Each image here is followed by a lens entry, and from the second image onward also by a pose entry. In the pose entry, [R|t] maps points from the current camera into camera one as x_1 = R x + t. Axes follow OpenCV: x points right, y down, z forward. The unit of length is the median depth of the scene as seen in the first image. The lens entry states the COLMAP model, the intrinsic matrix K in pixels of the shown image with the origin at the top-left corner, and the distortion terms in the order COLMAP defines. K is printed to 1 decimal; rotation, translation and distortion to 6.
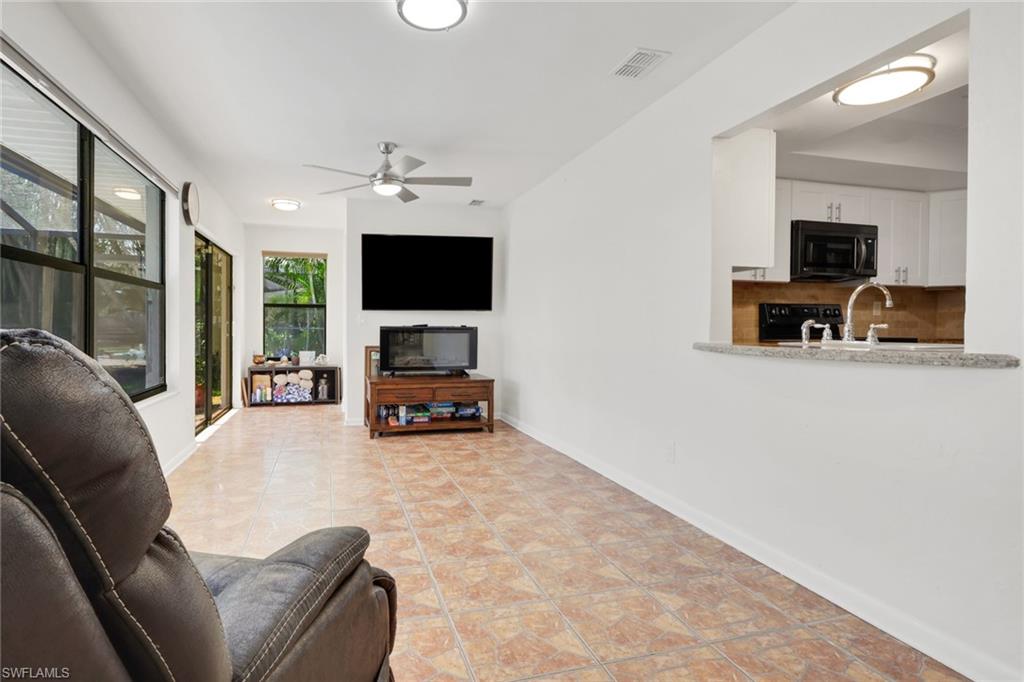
lens RADIAL K [[530.1, 0, 513.0], [0, 530.1, 331.1], [0, 0, 1]] dist [0.006594, -0.002462]
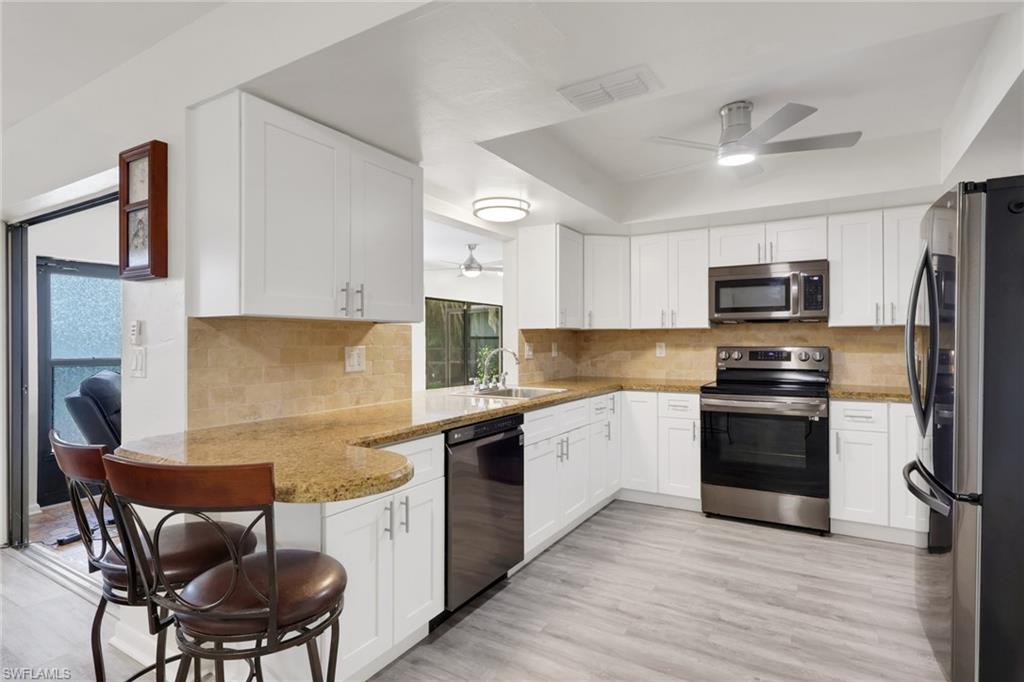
lens RADIAL K [[530.1, 0, 511.8], [0, 530.1, 339.7], [0, 0, 1]] dist [0.006594, -0.002462]
pose [[0.692721, -0.005892, -0.721181, 0.915758], [-0.001977, 0.999947, -0.010068, -0.053896], [0.721203, 0.008400, 0.692673, 0.019096]]
